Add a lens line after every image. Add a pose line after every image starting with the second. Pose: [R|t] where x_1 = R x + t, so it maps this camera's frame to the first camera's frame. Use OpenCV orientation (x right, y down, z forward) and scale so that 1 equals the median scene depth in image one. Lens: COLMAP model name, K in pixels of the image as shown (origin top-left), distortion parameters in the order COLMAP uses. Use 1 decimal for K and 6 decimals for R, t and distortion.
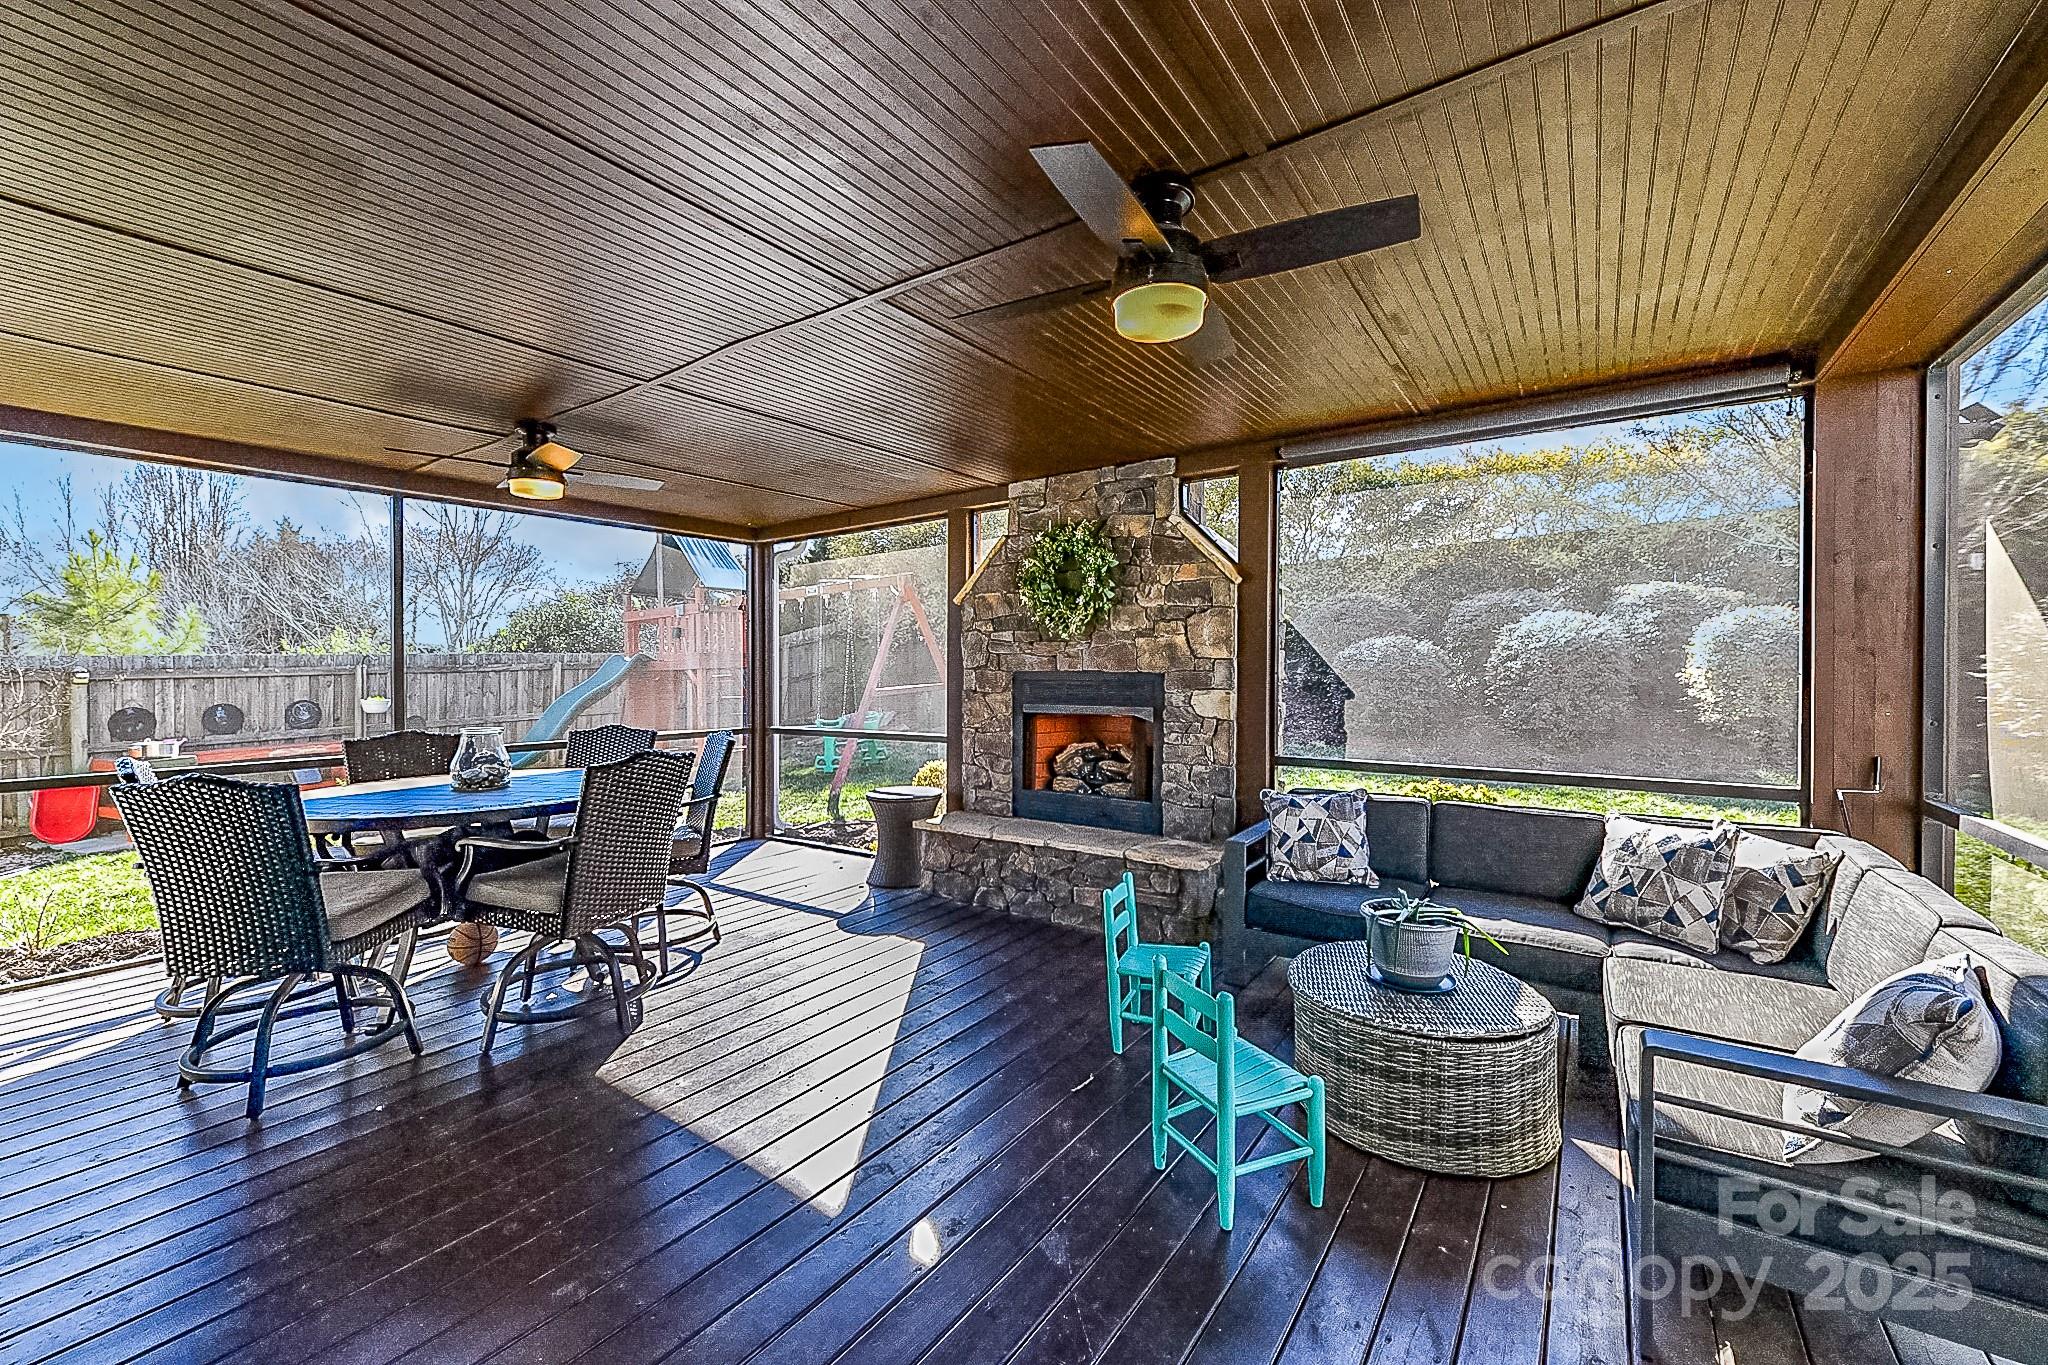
lens RADIAL K [[815.2, 0, 1020.5], [0, 815.2, 675.7], [0, 0, 1]] dist [0.000568, -0.000039]
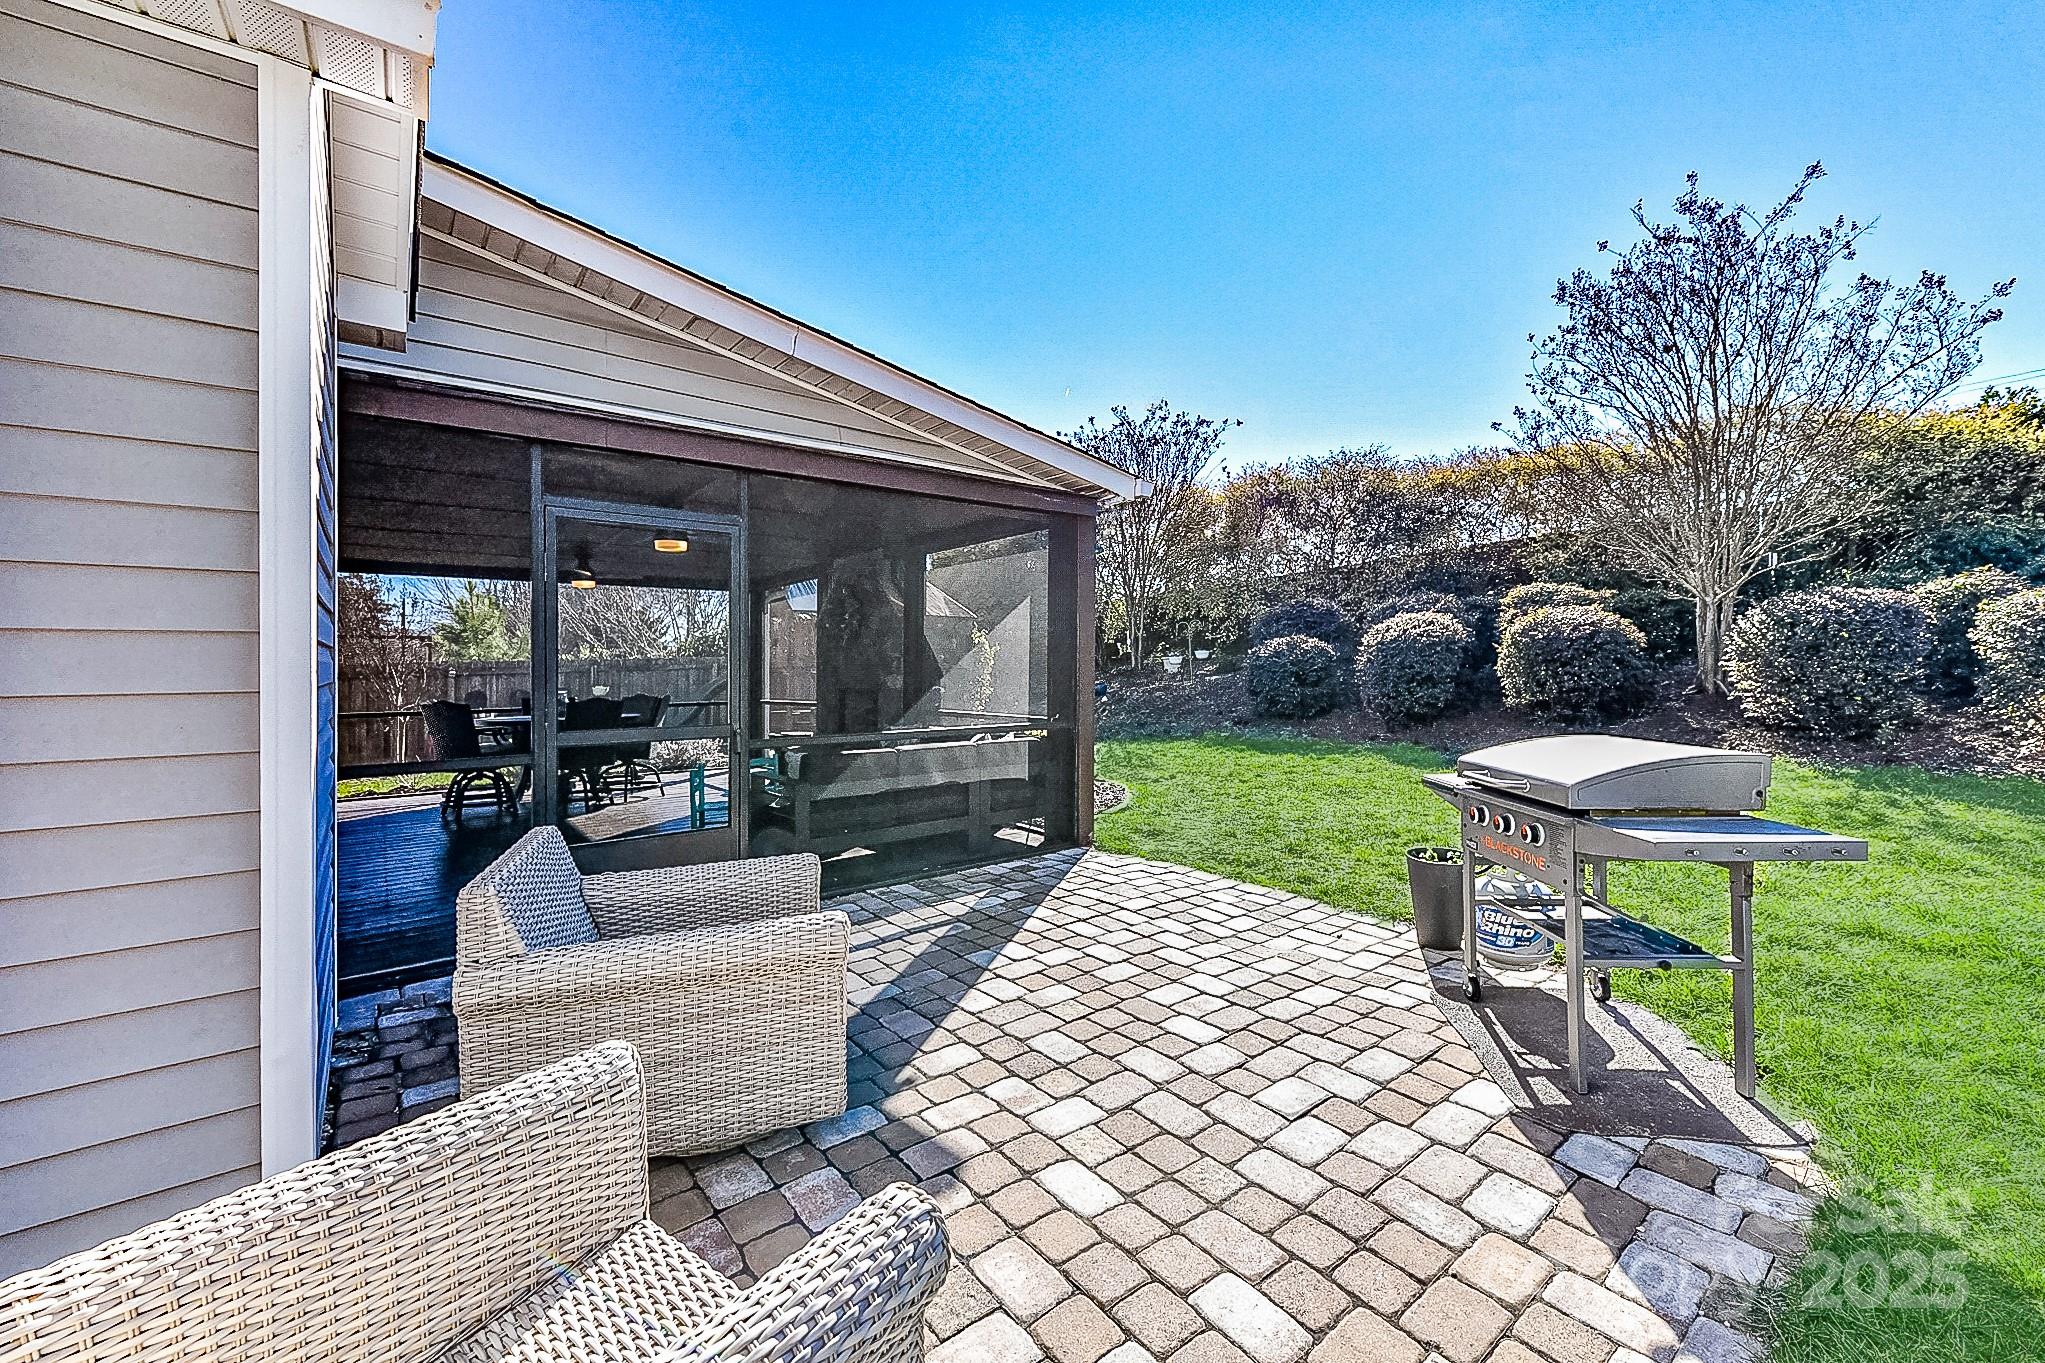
lens RADIAL K [[814.0, 0, 1025.2], [0, 814.0, 673.8], [0, 0, 1]] dist [0.000568, -0.000039]
pose [[0.960330, -0.004884, -0.278824, 0.490583], [0.005319, 0.999986, 0.000804, 0.006986], [0.278816, -0.002255, 0.960342, -0.321879]]
